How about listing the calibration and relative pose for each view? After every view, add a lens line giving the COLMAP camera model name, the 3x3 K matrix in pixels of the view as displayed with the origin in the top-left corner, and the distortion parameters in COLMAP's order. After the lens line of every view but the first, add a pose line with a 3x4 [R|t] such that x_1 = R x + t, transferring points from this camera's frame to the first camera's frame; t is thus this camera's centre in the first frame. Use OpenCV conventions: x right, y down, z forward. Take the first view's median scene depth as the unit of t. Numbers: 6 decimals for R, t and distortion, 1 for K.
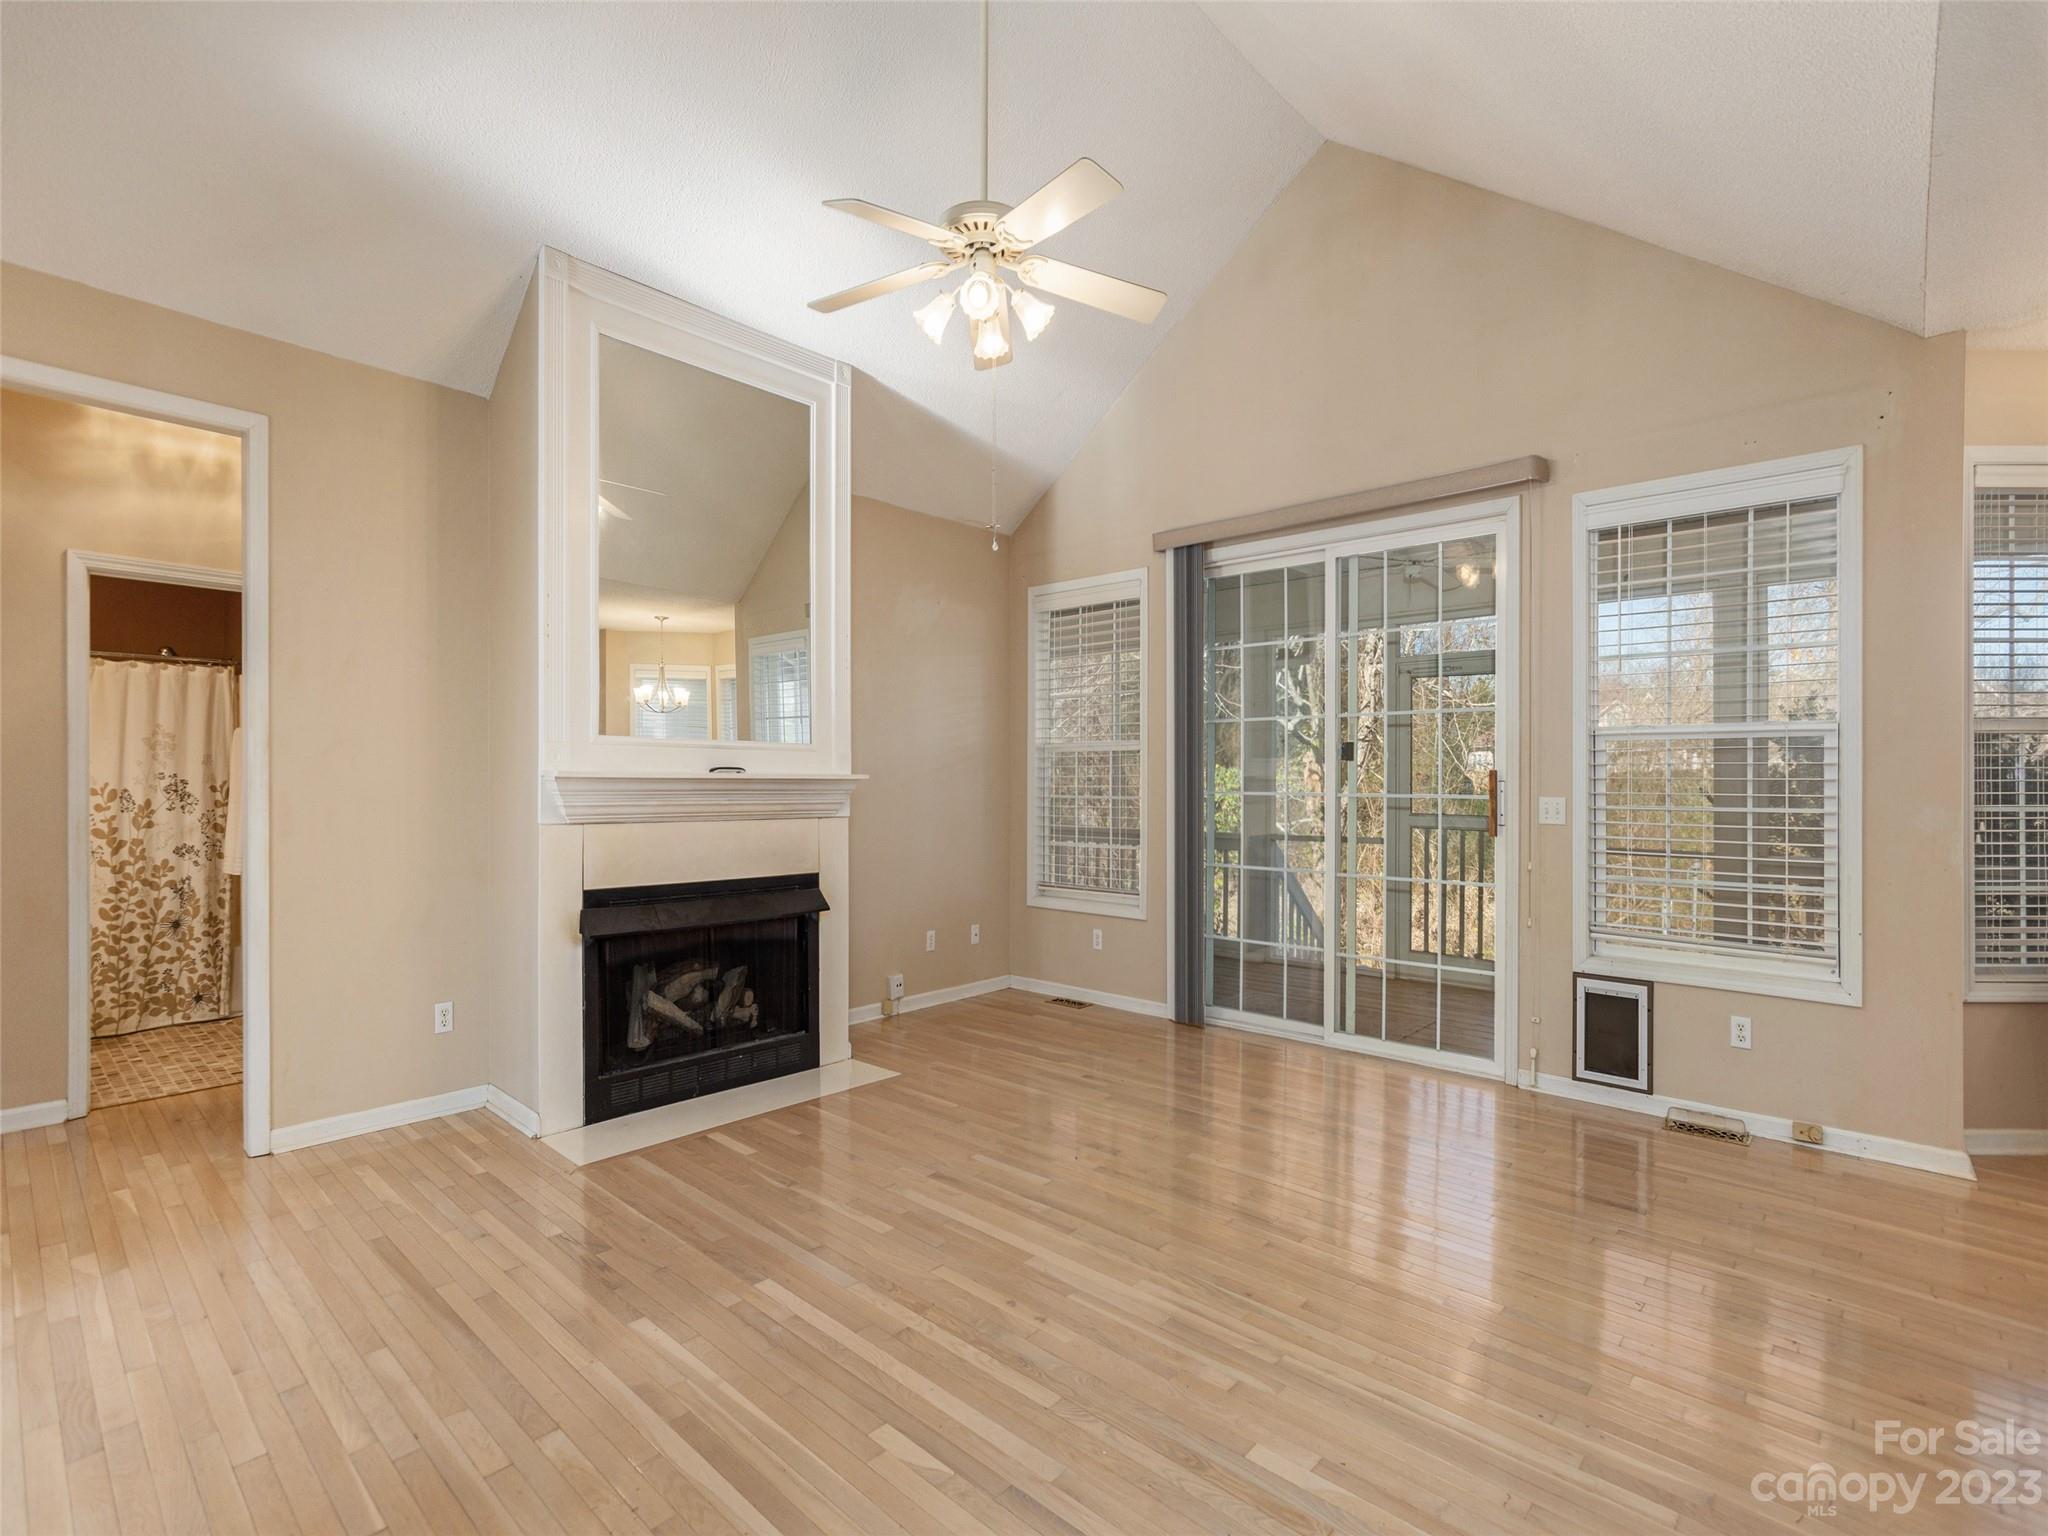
lens RADIAL K [[986.9, 0, 1010.9], [0, 986.9, 779.2], [0, 0, 1]] dist [-0.014500, 0.008374]
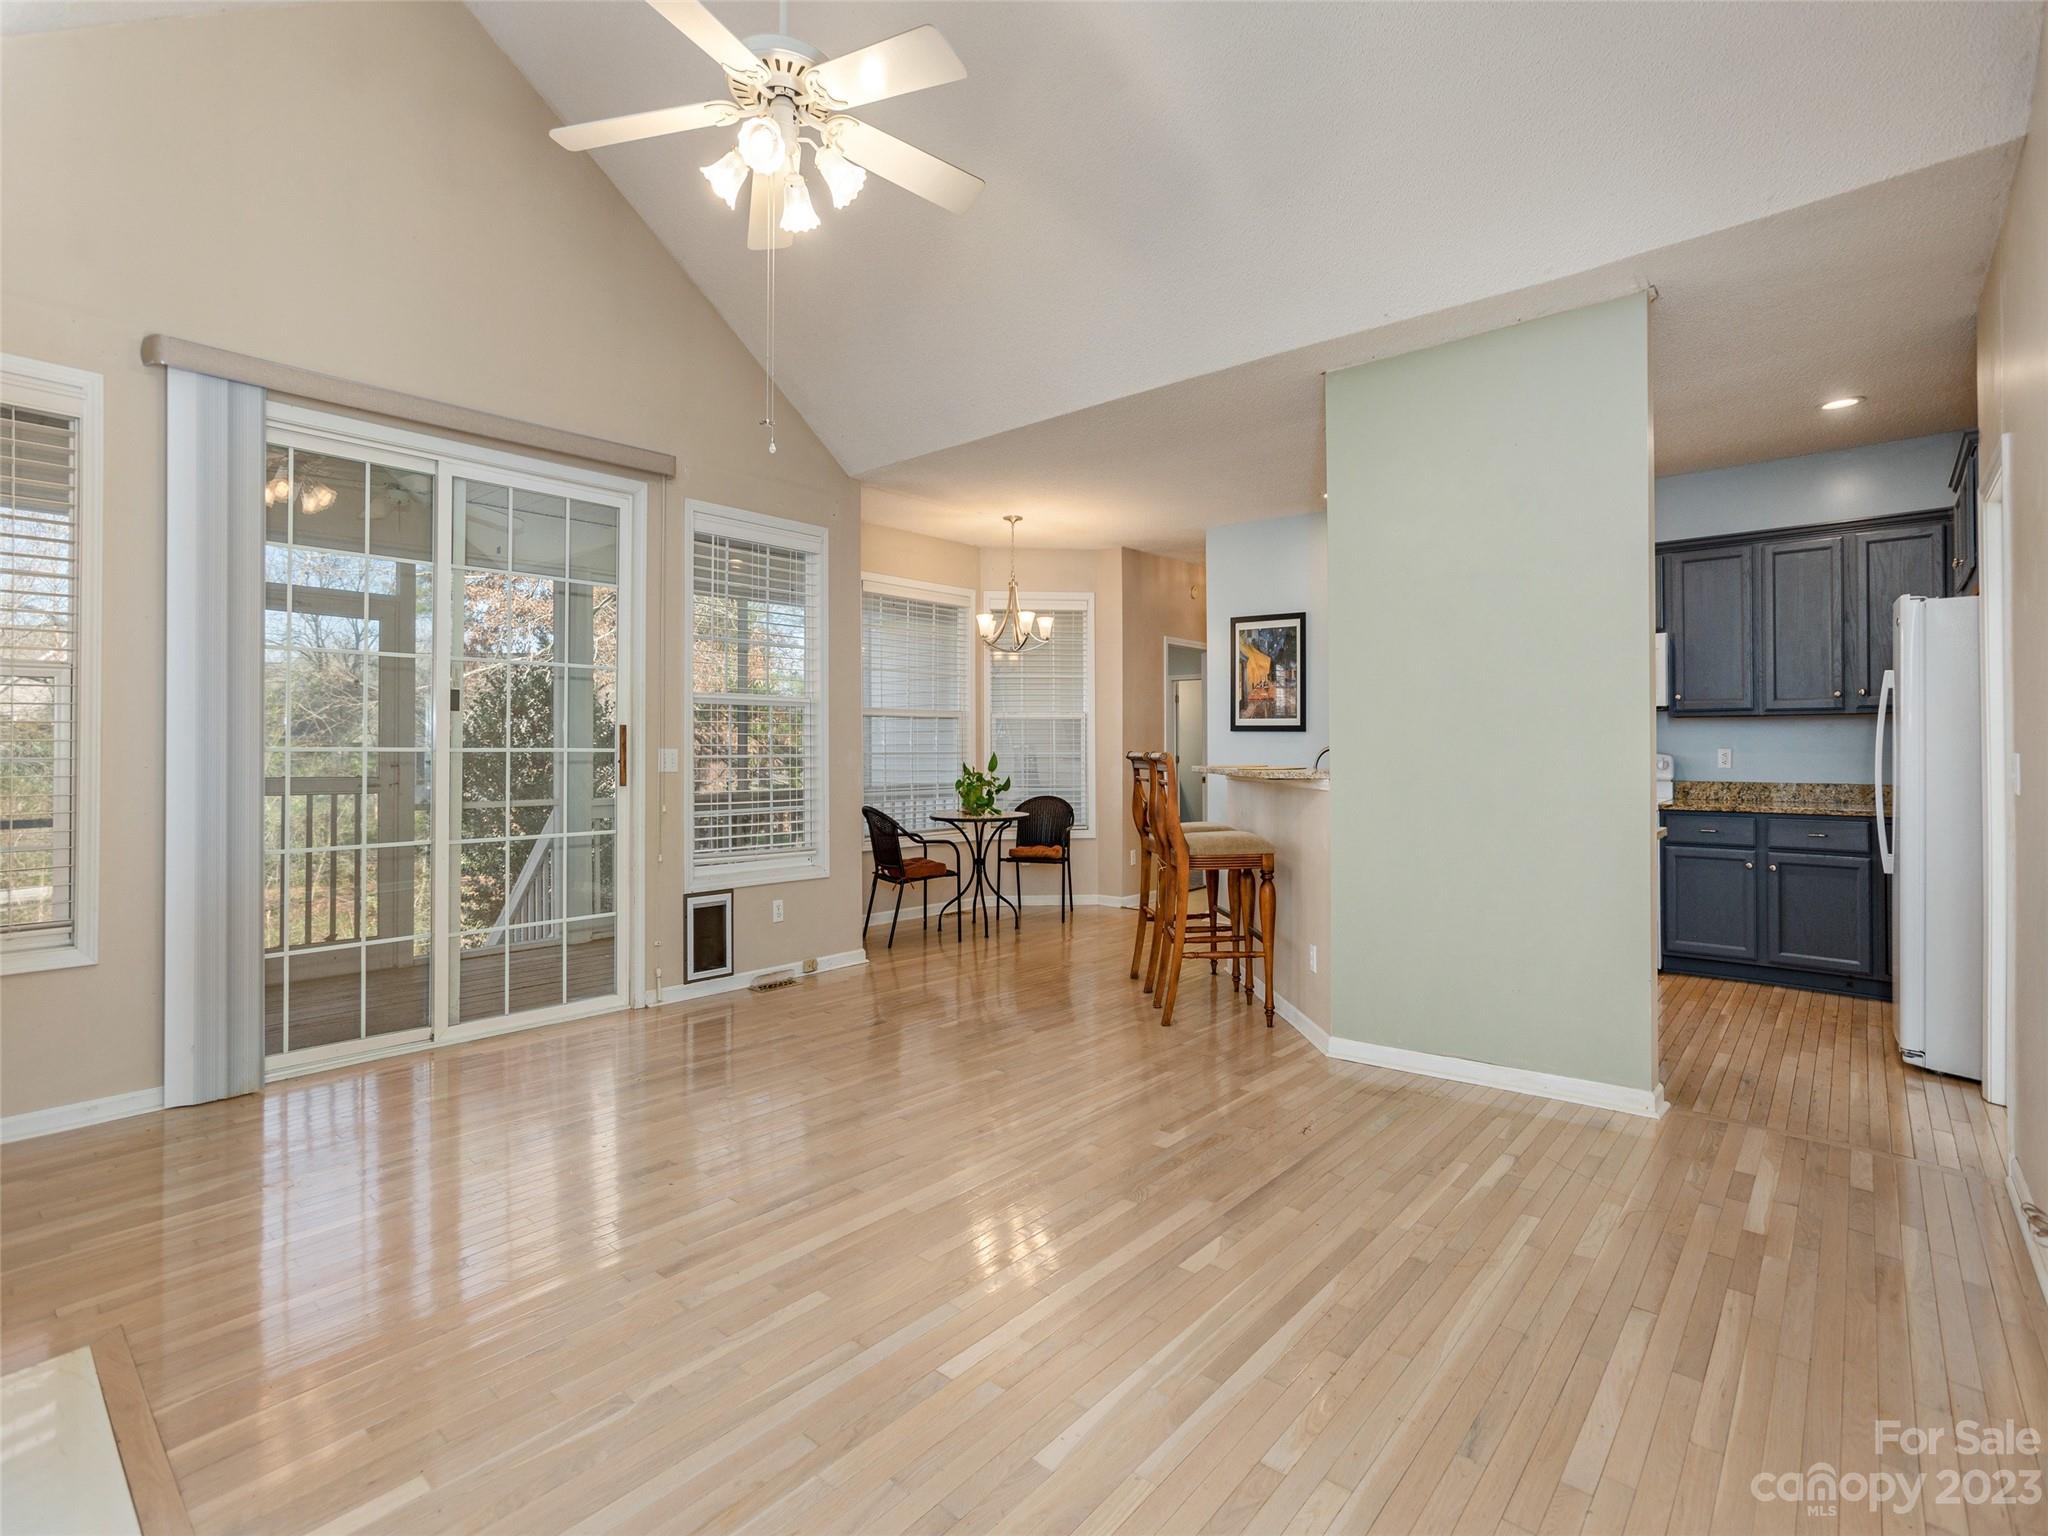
lens RADIAL K [[986.9, 0, 1038.8], [0, 986.9, 771.3], [0, 0, 1]] dist [-0.014500, 0.008374]
pose [[-0.039487, -0.029820, 0.998775, -0.663824], [0.005112, 0.999535, 0.030045, 0.010267], [-0.999207, 0.006292, -0.039316, 0.623417]]
